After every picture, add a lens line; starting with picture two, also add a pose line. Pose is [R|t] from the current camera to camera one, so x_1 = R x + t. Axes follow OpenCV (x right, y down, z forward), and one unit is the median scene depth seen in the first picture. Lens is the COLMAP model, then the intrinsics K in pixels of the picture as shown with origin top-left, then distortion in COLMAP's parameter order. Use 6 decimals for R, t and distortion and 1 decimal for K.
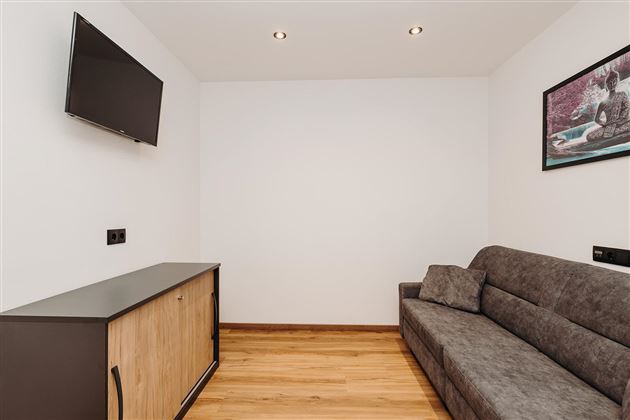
lens RADIAL K [[315.5, 0, 315.0], [0, 315.5, 210.0], [0, 0, 1]] dist [-0.000926, 0.000151]
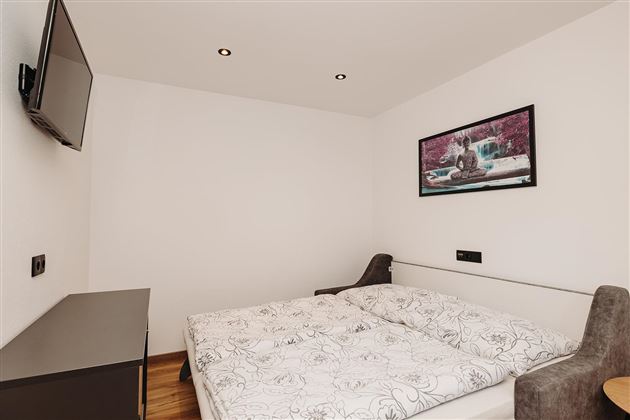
lens RADIAL K [[320.5, 0, 315.2], [0, 320.5, 206.4], [0, 0, 1]] dist [0.000396, 0.000061]
pose [[0.882107, 0.019738, 0.470636, -0.391000], [0.000715, 0.999064, -0.043239, -0.025304], [-0.471049, 0.038478, 0.881267, -0.017677]]
